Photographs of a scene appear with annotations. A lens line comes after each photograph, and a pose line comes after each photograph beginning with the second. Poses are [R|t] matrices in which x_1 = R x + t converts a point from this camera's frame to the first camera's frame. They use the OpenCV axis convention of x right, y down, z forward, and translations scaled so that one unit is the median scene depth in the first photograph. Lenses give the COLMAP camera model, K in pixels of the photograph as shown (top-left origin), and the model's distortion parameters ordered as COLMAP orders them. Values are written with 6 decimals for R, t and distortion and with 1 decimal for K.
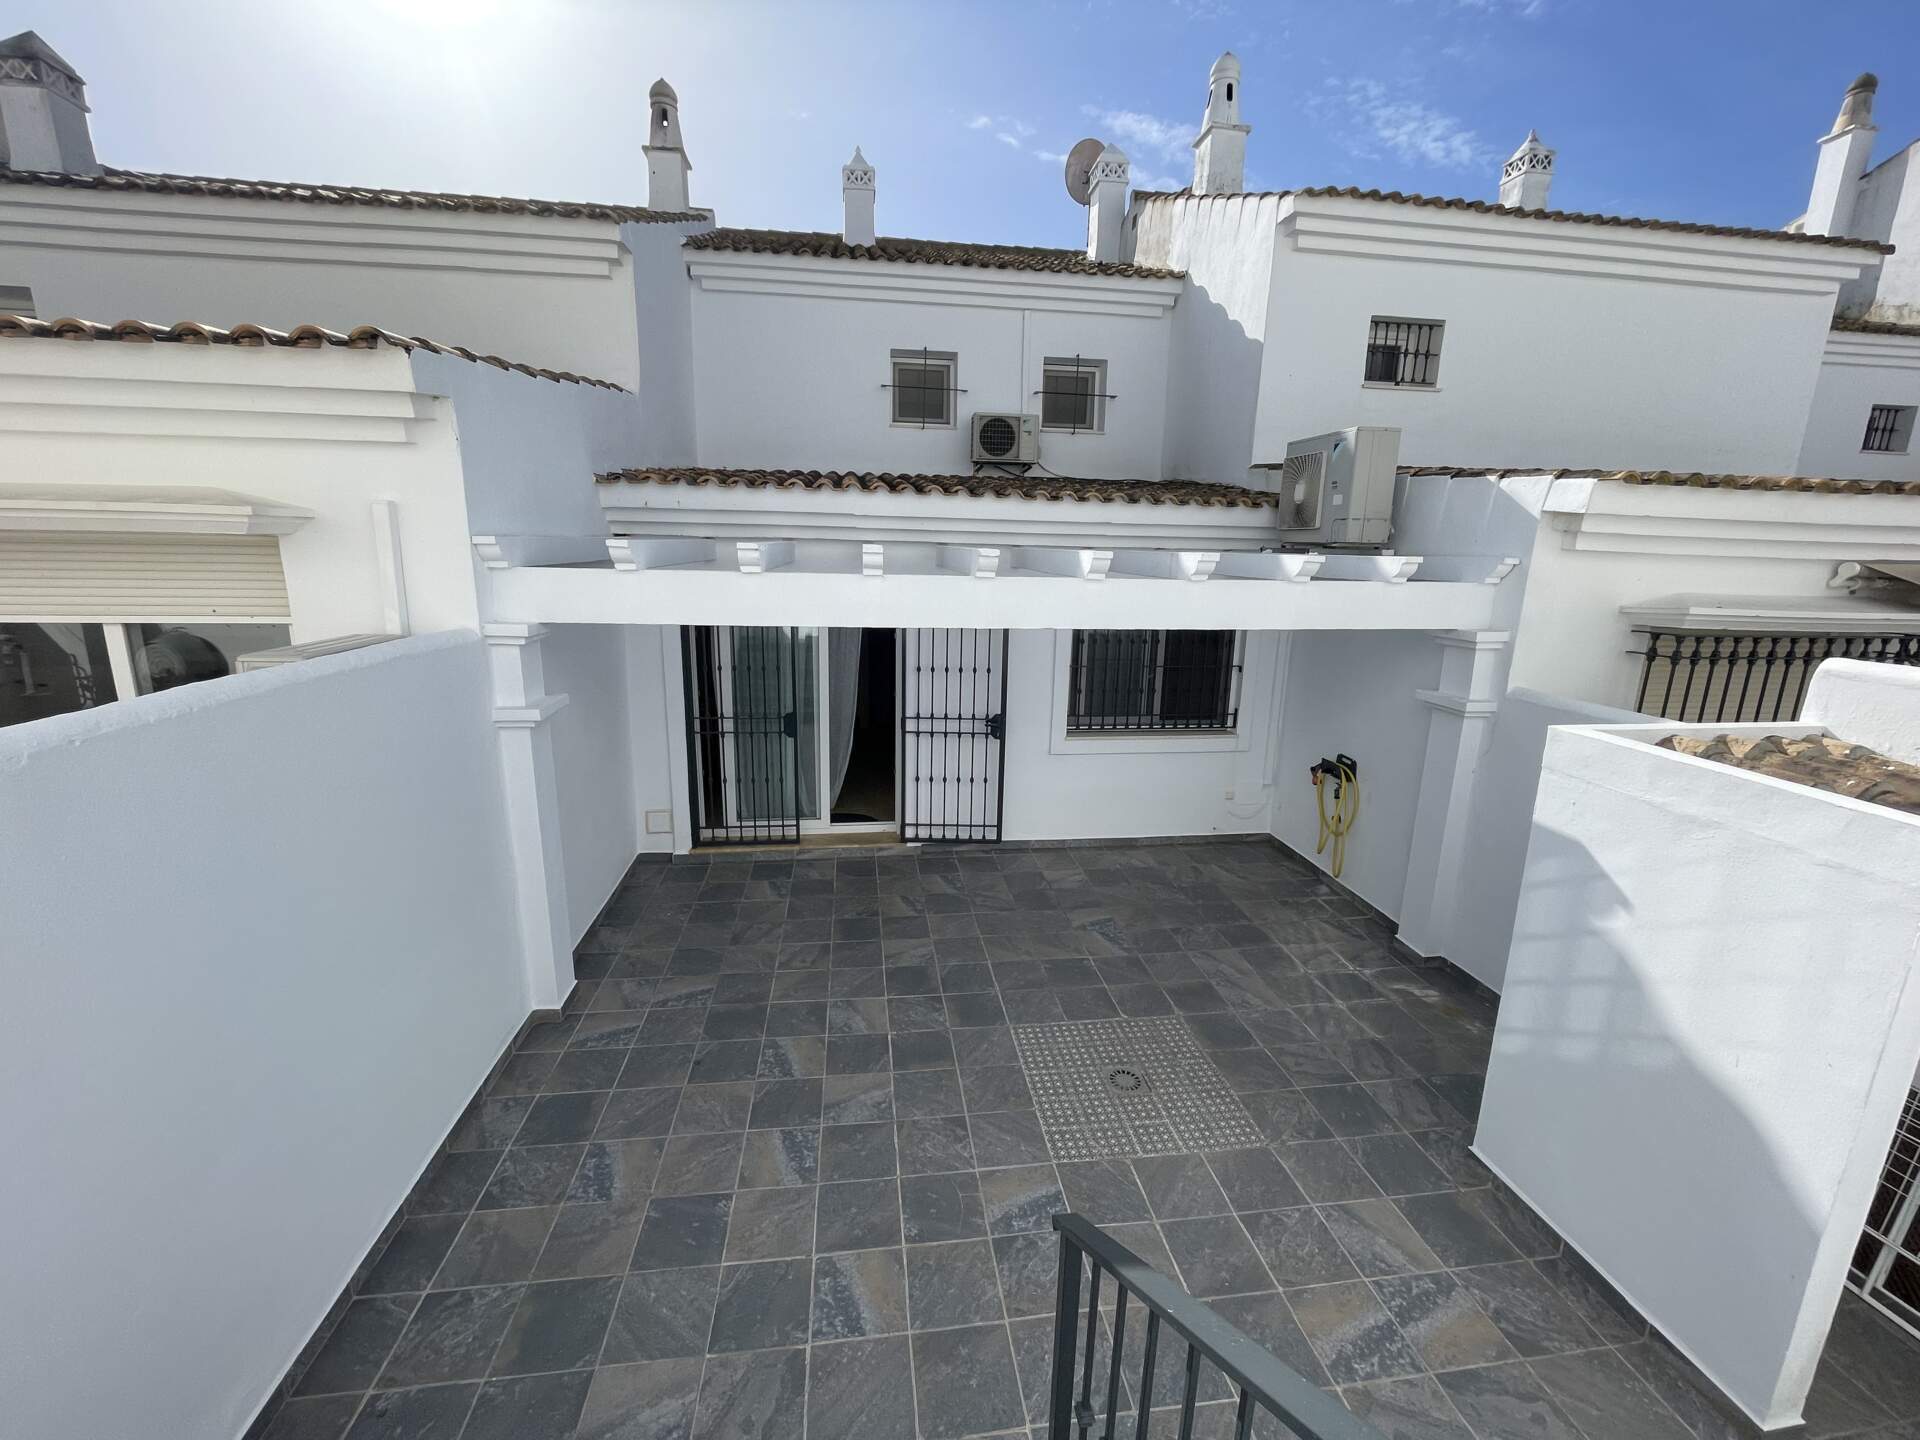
lens RADIAL K [[774.1, 0, 960.6], [0, 774.1, 722.3], [0, 0, 1]] dist [-0.002825, 0.000215]
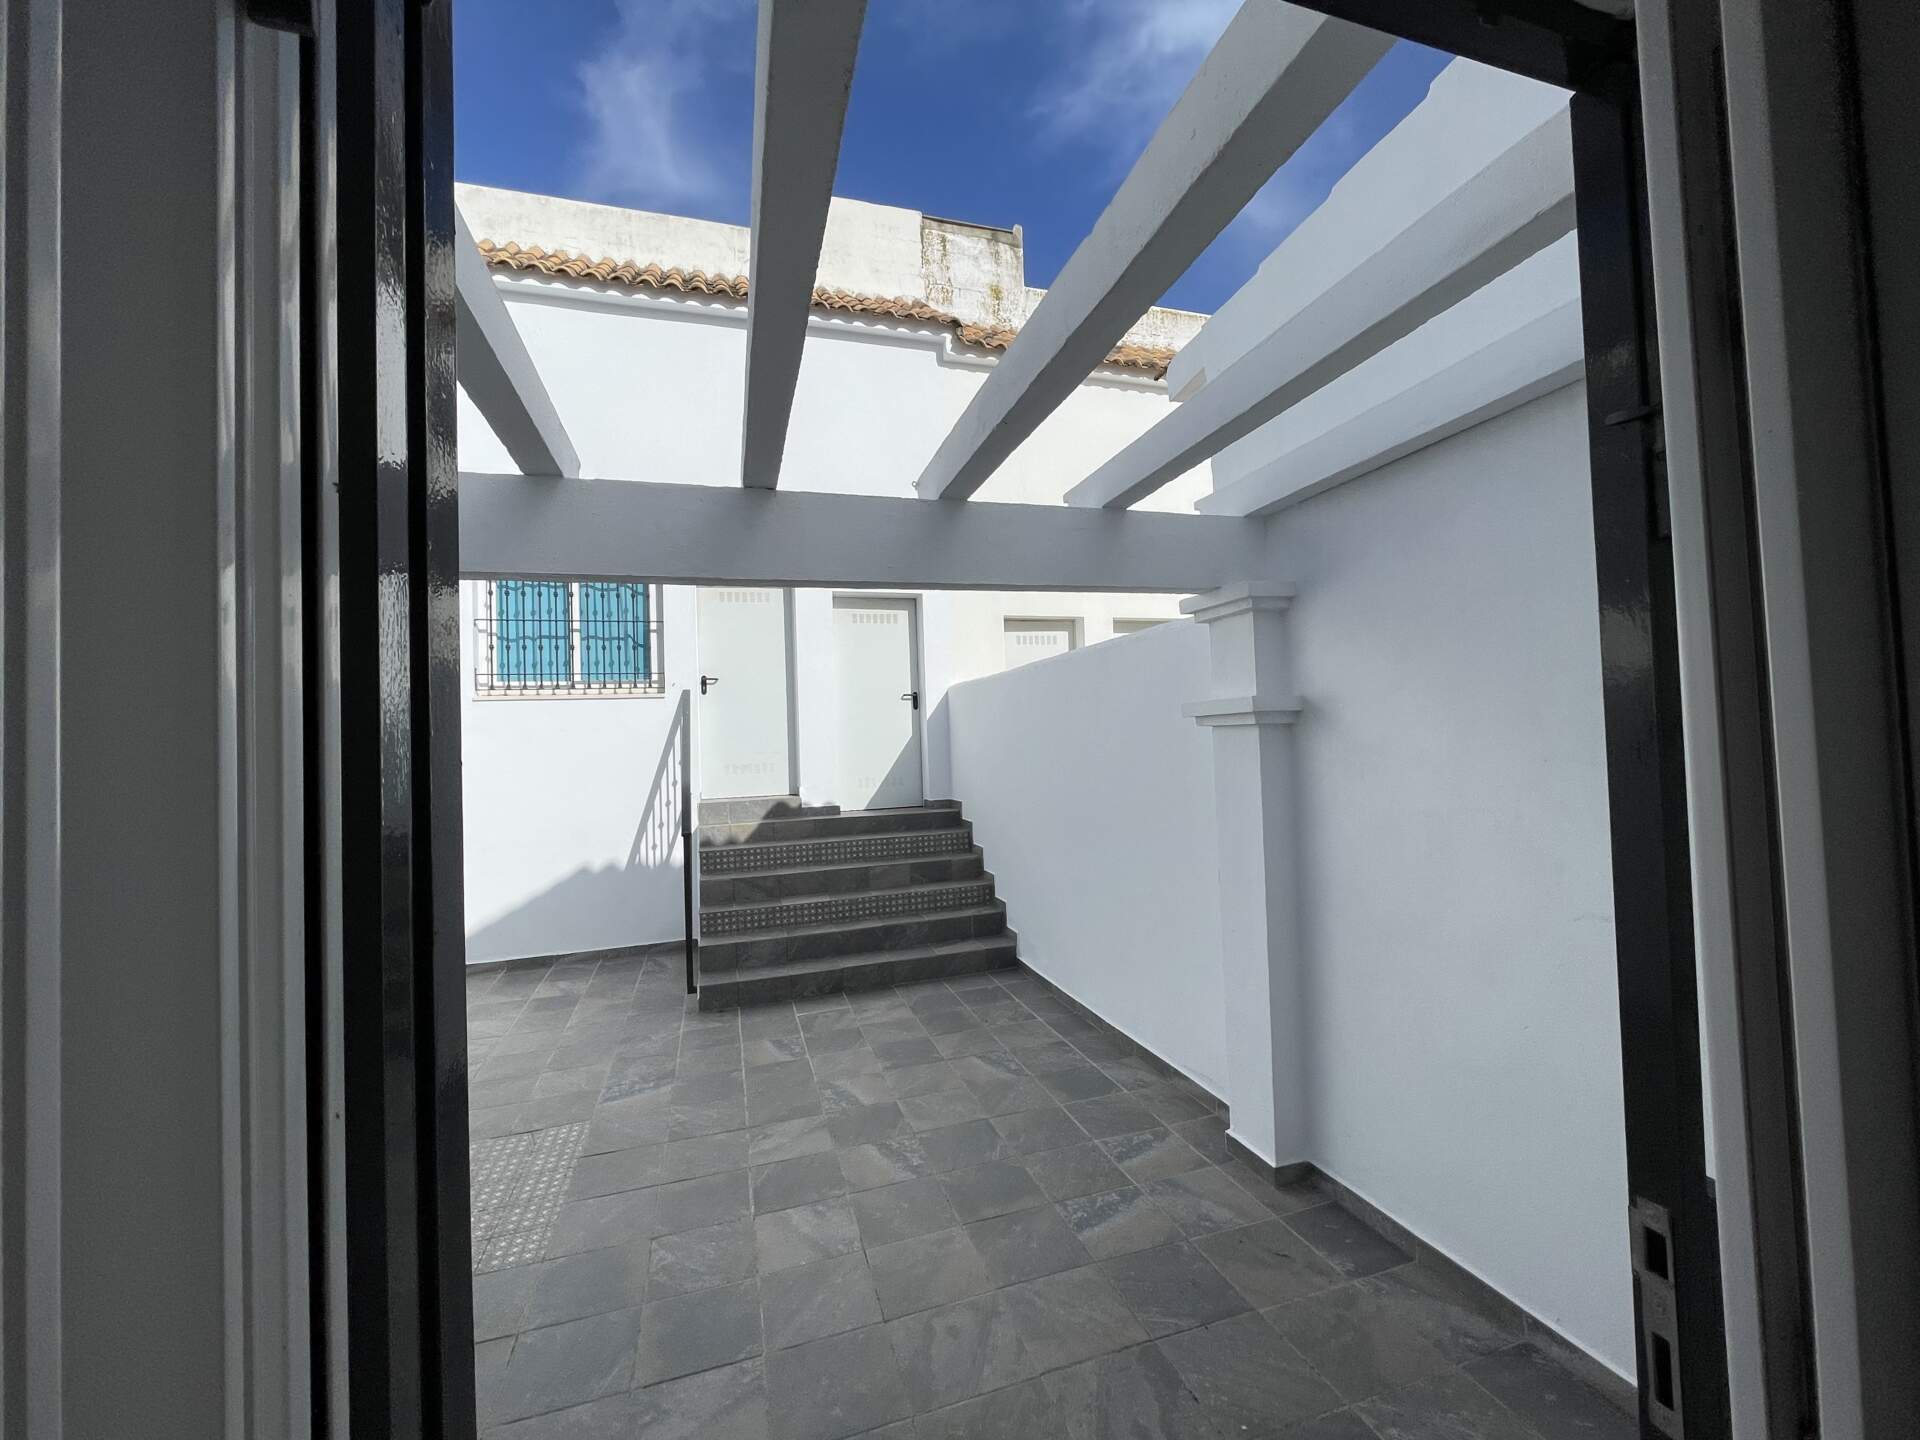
lens RADIAL K [[774.1, 0, 956.4], [0, 774.1, 718.2], [0, 0, 1]] dist [-0.002825, 0.000215]
pose [[-0.986778, 0.011099, -0.161699, -0.132153], [-0.019506, 0.982269, 0.186458, -0.108670], [0.160902, 0.187147, -0.969065, 1.296405]]
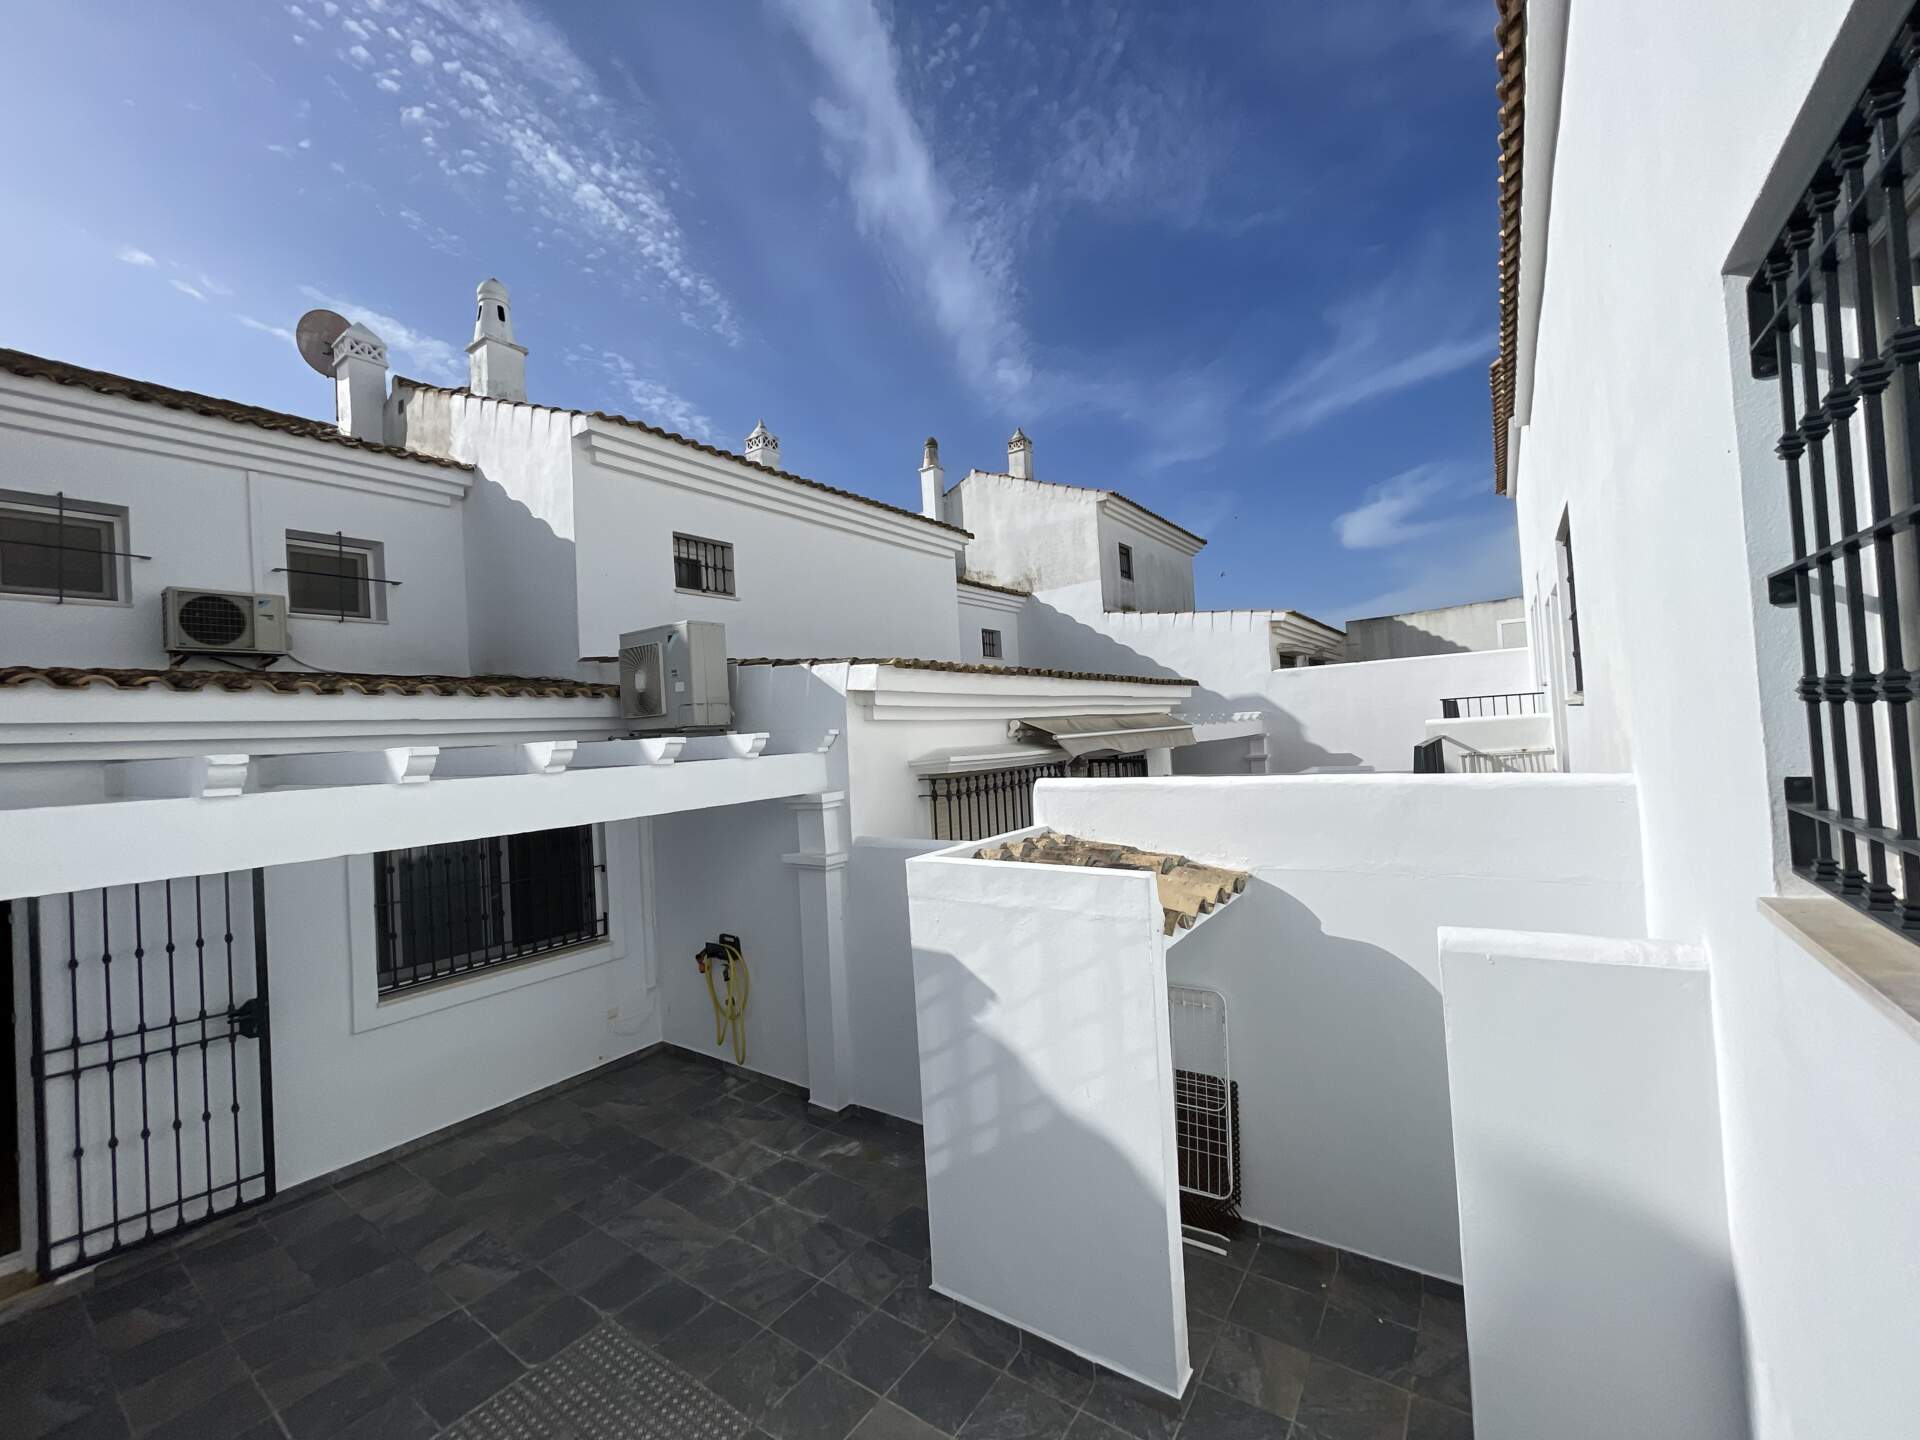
lens RADIAL K [[774.1, 0, 958.0], [0, 774.1, 719.1], [0, 0, 1]] dist [-0.002825, 0.000215]
pose [[0.682227, -0.043556, 0.729842, -0.015060], [0.228363, 0.960978, -0.156115, 0.000448], [-0.694562, 0.273175, 0.665551, 0.062812]]
